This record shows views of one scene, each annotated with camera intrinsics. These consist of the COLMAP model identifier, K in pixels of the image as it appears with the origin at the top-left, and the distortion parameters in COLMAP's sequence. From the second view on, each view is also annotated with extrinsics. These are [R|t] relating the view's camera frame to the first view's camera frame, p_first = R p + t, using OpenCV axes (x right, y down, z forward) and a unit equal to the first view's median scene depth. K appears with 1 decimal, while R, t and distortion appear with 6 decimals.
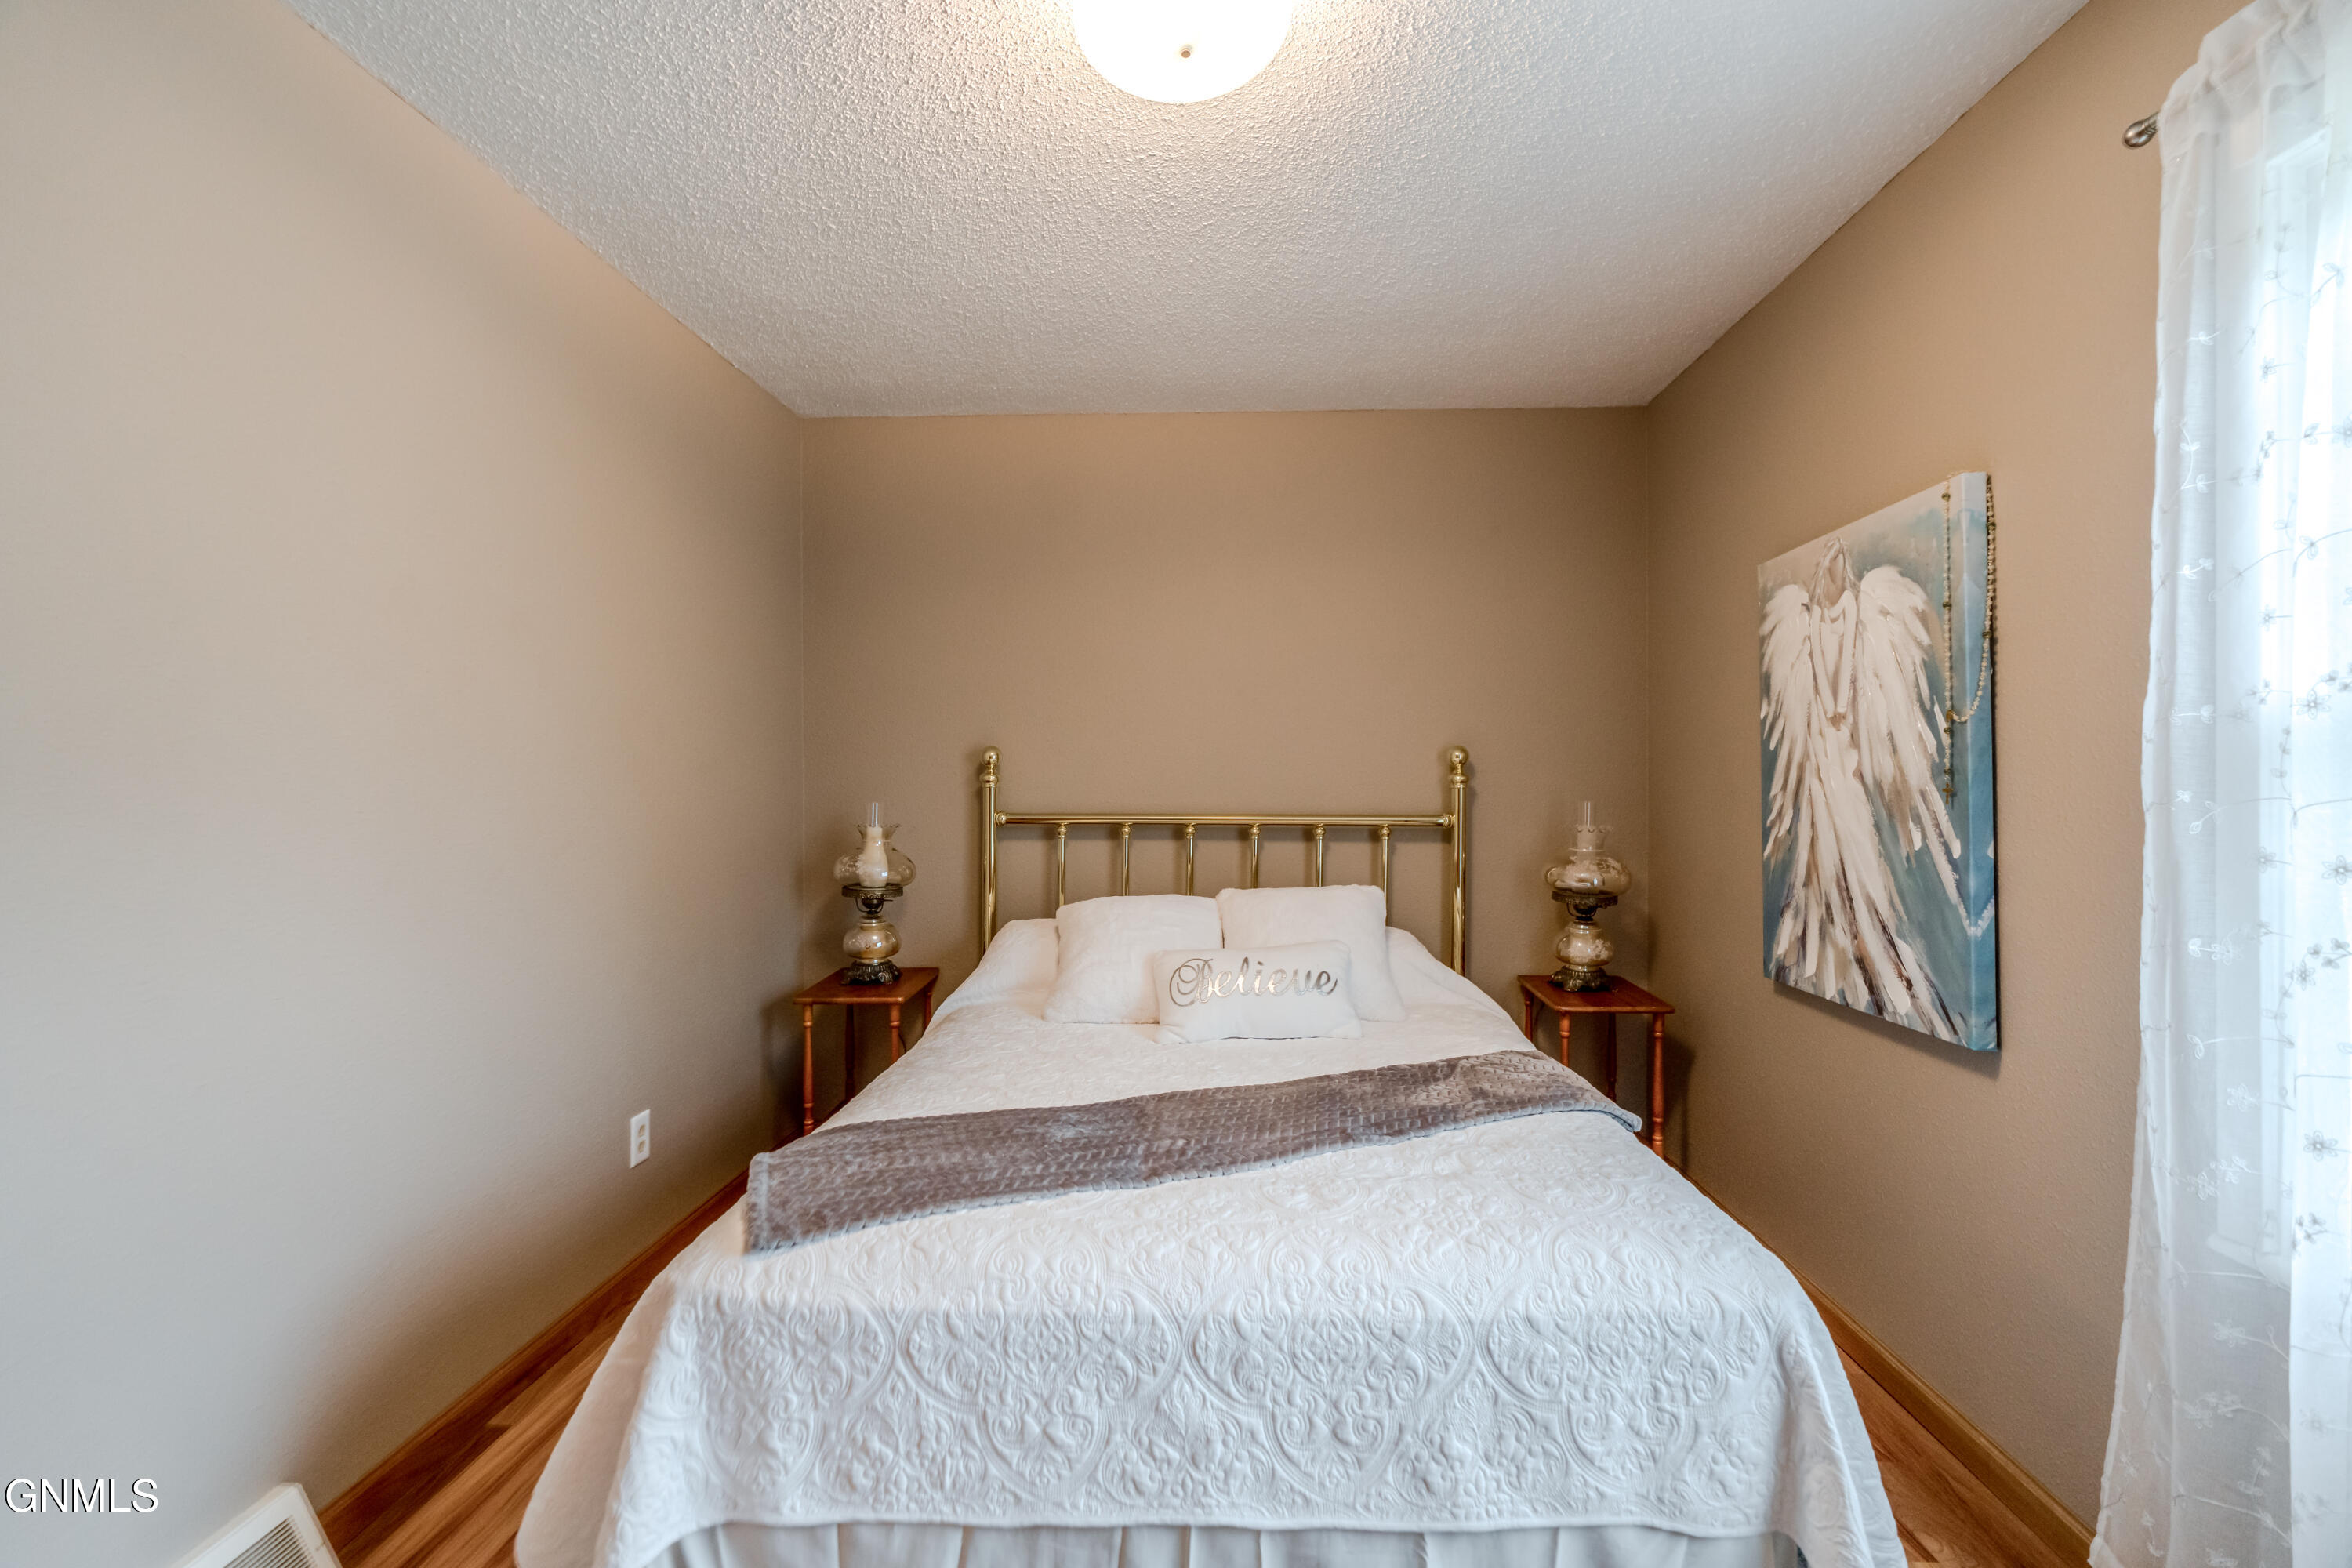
lens RADIAL K [[1057.3, 0, 1197.1], [0, 1057.3, 790.4], [0, 0, 1]] dist [-0.013048, 0.006476]
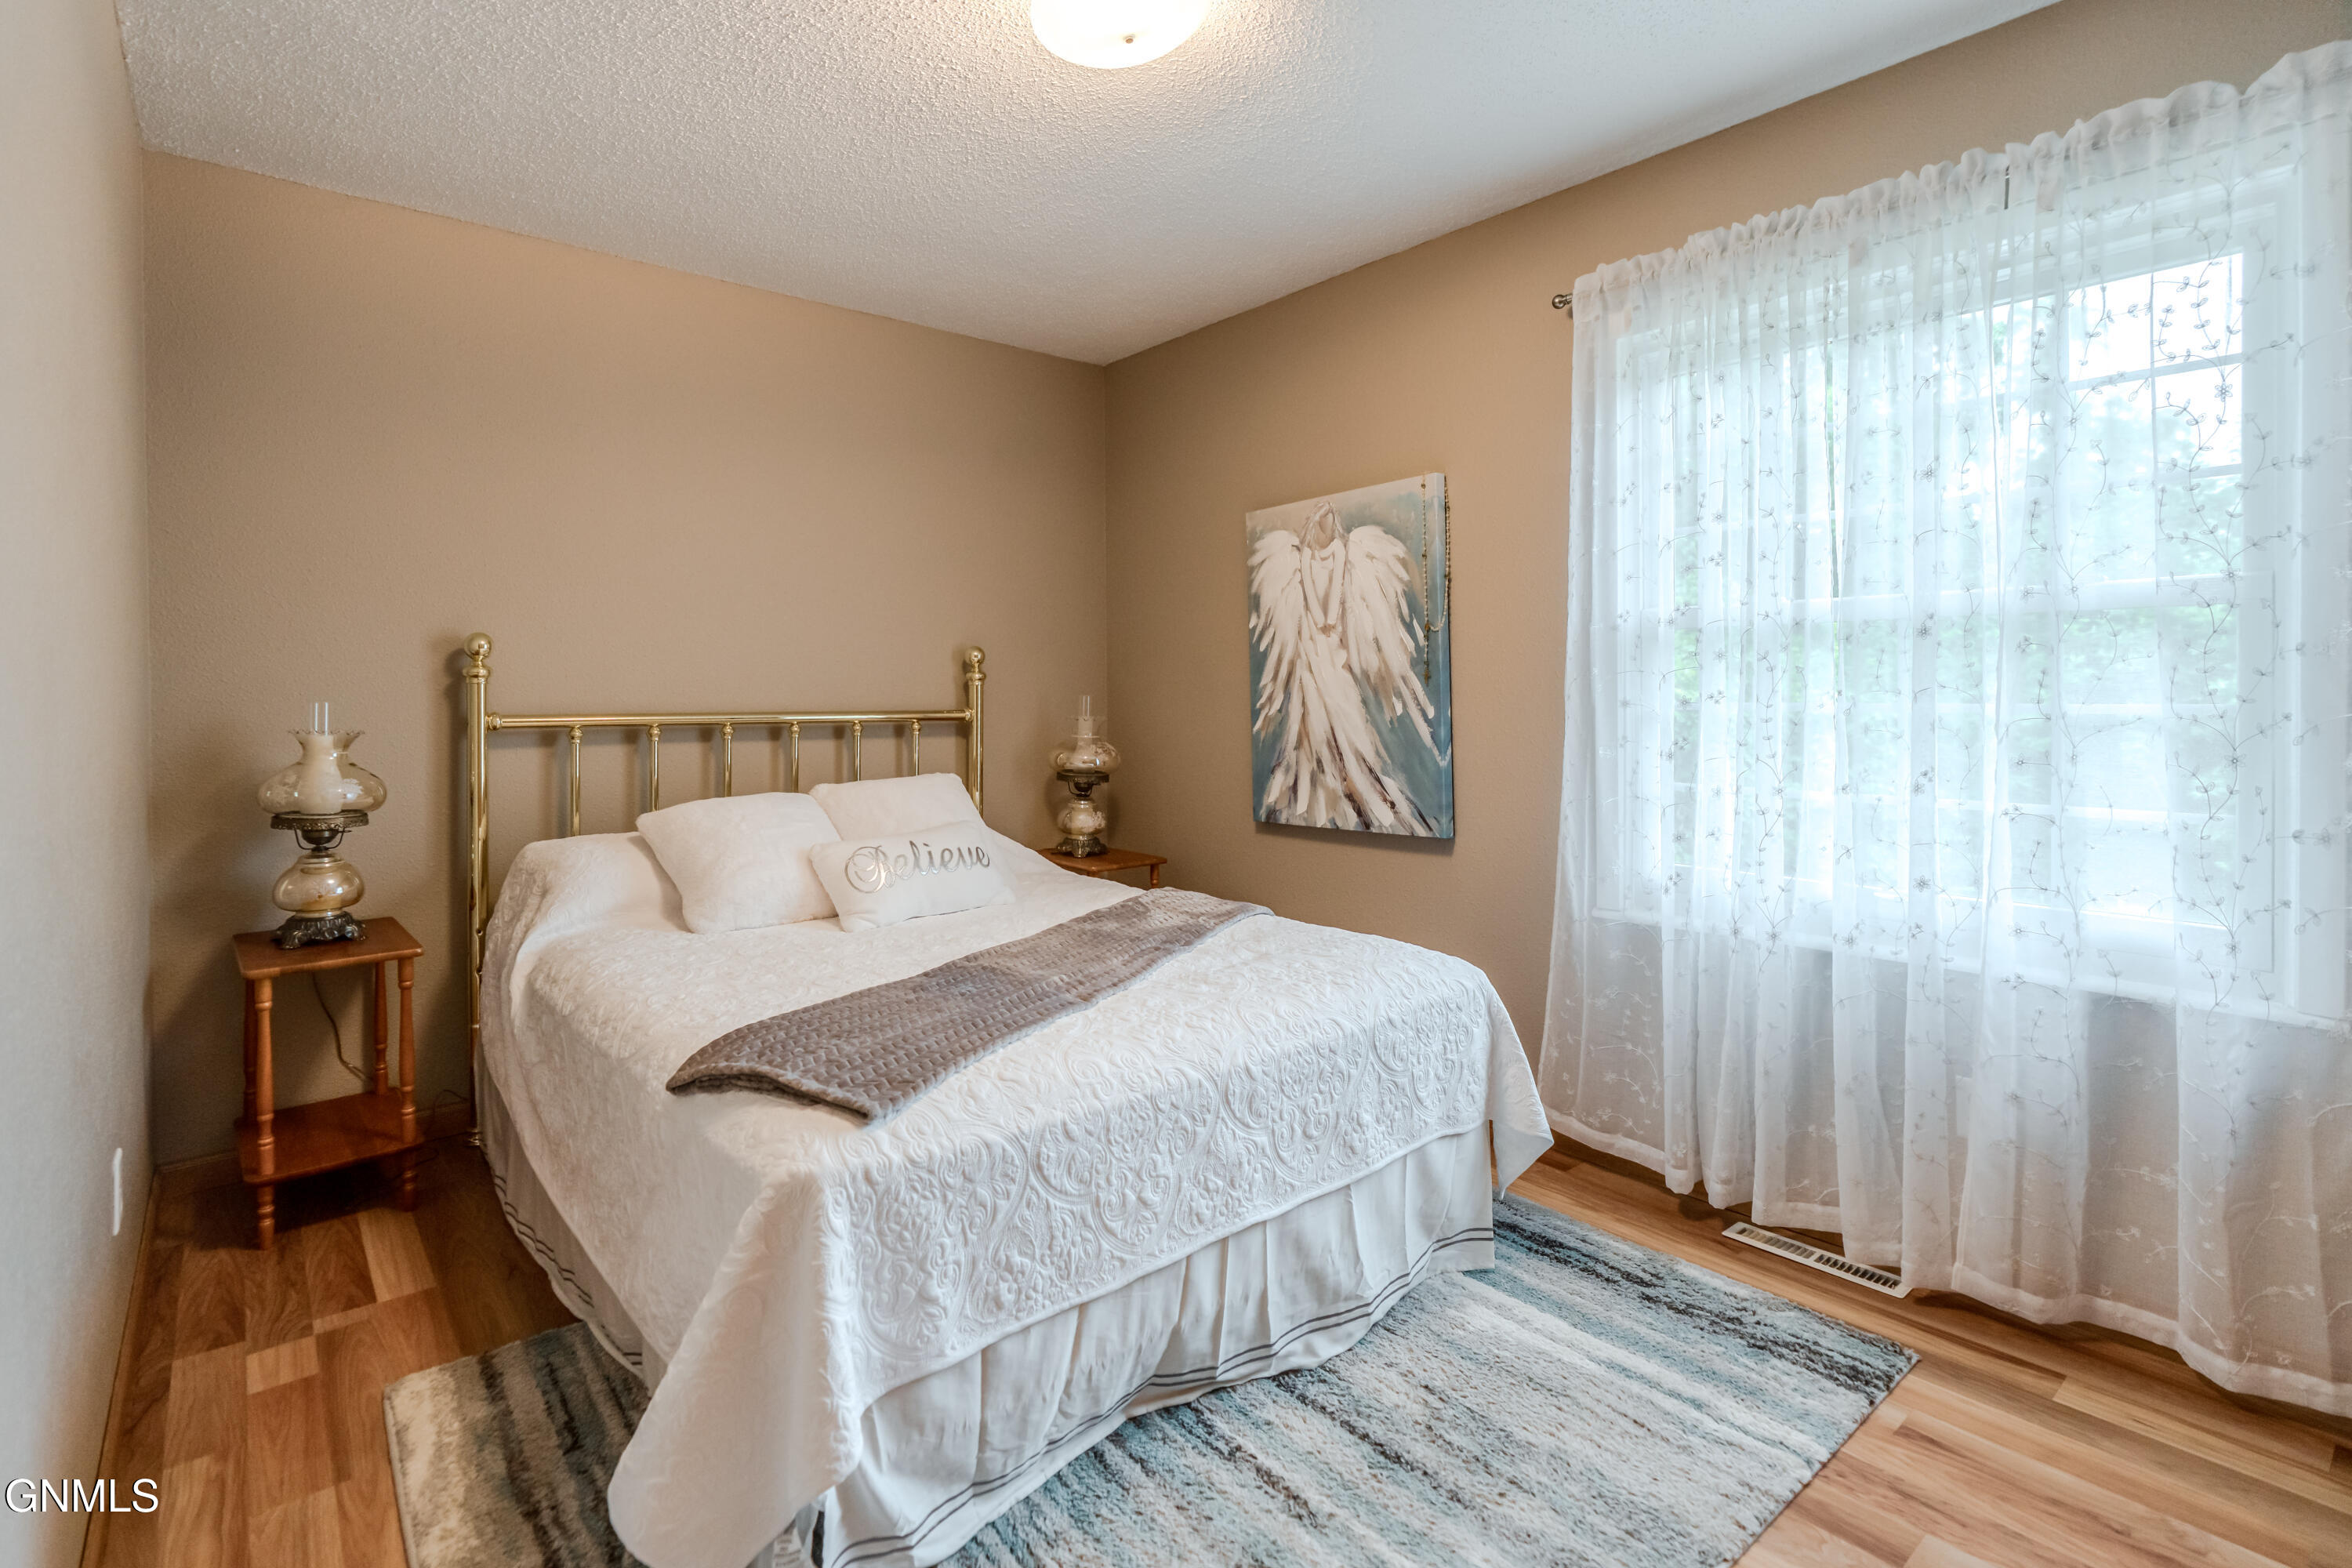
lens RADIAL K [[1129.3, 0, 1121.2], [0, 1129.3, 721.8], [0, 0, 1]] dist [-0.005326, 0.000149]
pose [[0.749840, -0.017813, 0.661379, -0.704220], [0.014360, 0.999840, 0.010649, 0.043491], [-0.661463, 0.001512, 0.749976, 0.044434]]
